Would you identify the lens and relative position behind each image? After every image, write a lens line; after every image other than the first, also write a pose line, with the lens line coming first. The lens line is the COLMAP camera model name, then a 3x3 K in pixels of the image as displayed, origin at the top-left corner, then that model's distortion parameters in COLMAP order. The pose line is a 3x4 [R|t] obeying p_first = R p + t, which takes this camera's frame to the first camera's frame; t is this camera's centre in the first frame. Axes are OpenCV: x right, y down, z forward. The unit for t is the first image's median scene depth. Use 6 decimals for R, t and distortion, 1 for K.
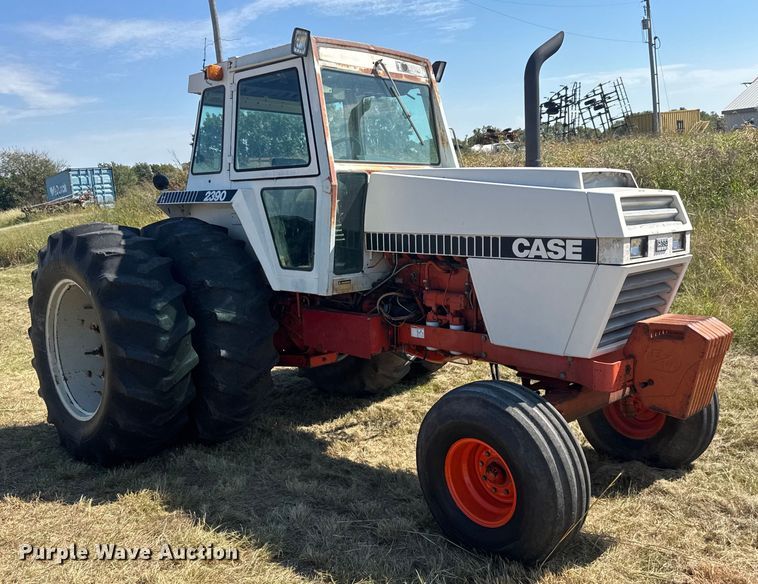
lens RADIAL K [[710.1, 0, 379.0], [0, 710.1, 292.0], [0, 0, 1]] dist [0.066283, -0.002593]
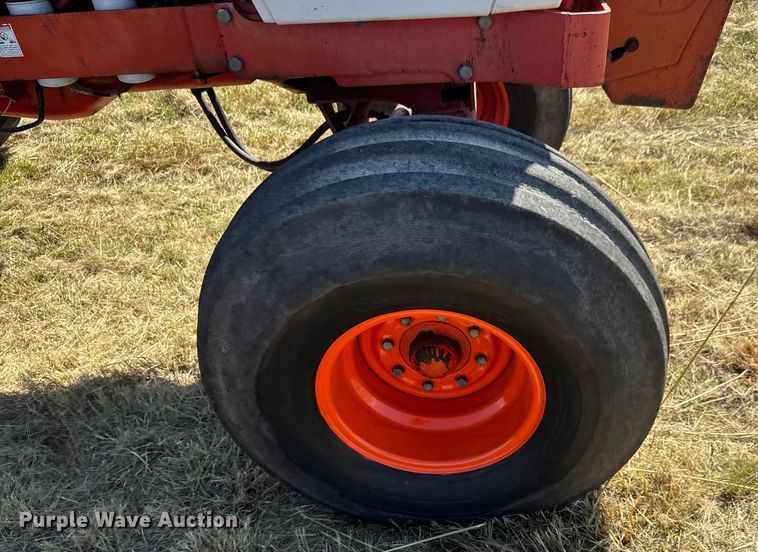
lens RADIAL K [[663.1, 0, 457.4], [0, 663.1, 344.5], [0, 0, 1]] dist [-0.006654, -0.006984]
pose [[0.715630, -0.430142, 0.550320, -0.025216], [0.118341, 0.851159, 0.511395, 0.045332], [-0.688382, -0.300844, 0.660018, 0.586448]]
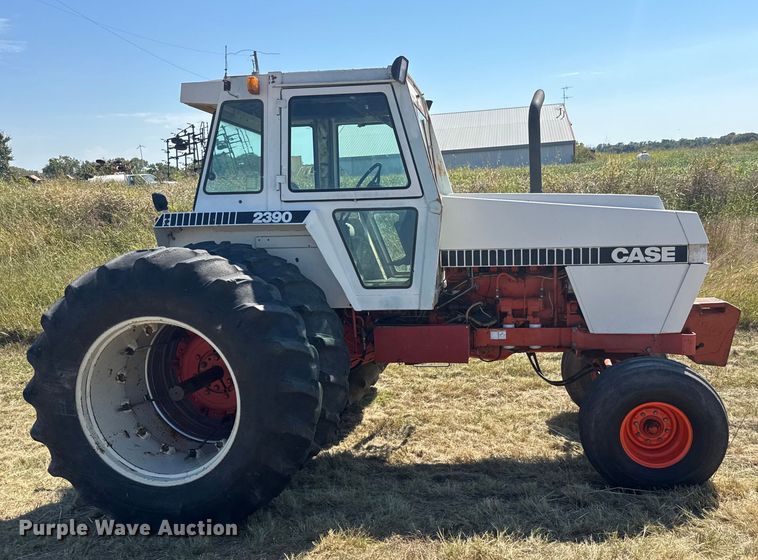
lens RADIAL K [[653.2, 0, 419.2], [0, 653.2, 303.0], [0, 0, 1]] dist [0.131689, -0.251198]
pose [[0.793069, -0.073460, 0.604686, -0.692379], [0.086985, 0.996185, 0.006937, -0.013067], [-0.602889, 0.047097, 0.796434, 0.226763]]
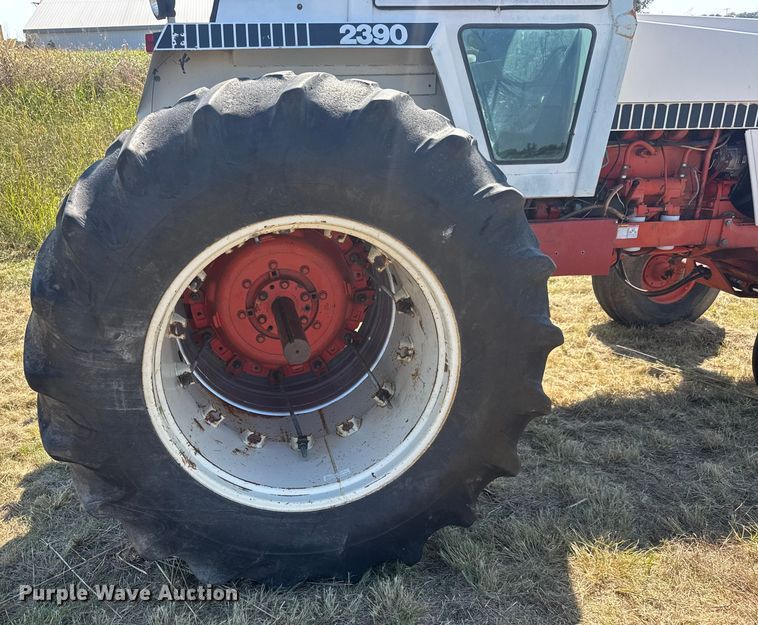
lens RADIAL K [[644.2, 0, 290.0], [0, 644.2, 359.3], [0, 0, 1]] dist [-0.001786, -0.000863]
pose [[0.630144, -0.268670, 0.728516, -0.783404], [0.100819, 0.958598, 0.266317, -0.040397], [-0.769906, -0.094370, 0.631142, 0.818445]]
